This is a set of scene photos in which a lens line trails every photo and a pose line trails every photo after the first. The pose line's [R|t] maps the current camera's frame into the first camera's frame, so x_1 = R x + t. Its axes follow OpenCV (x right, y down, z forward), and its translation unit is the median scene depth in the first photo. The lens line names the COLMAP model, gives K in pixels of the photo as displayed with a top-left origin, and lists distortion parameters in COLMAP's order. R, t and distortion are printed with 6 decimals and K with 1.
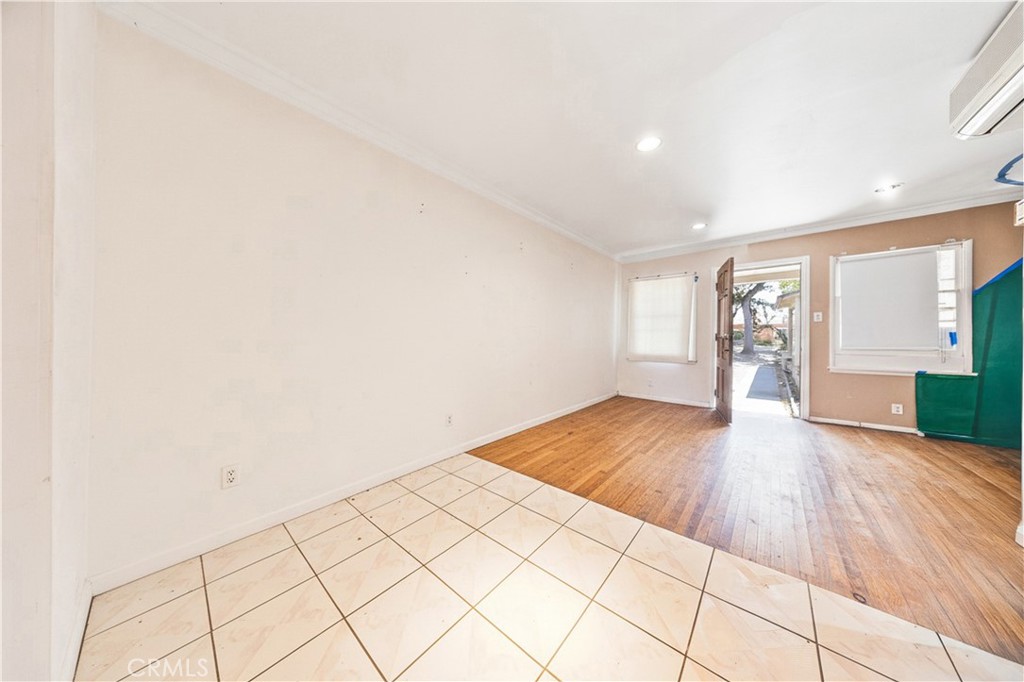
lens RADIAL K [[300.2, 0, 512.0], [0, 300.2, 341.0], [0, 0, 1]] dist [-0.000307, 0.000052]
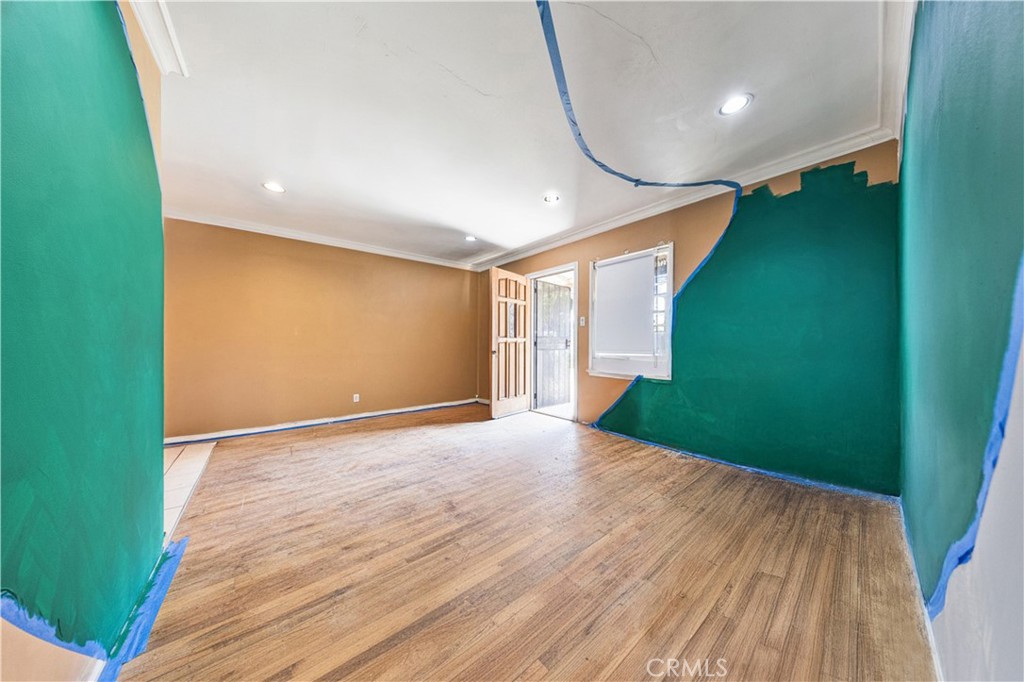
lens RADIAL K [[300.2, 0, 512.0], [0, 300.2, 341.0], [0, 0, 1]] dist [-0.000307, 0.000052]
pose [[0.984571, -0.001782, -0.174978, 0.991254], [0.000125, 0.999955, -0.009480, -0.003196], [0.174987, 0.009312, 0.984527, -0.048157]]
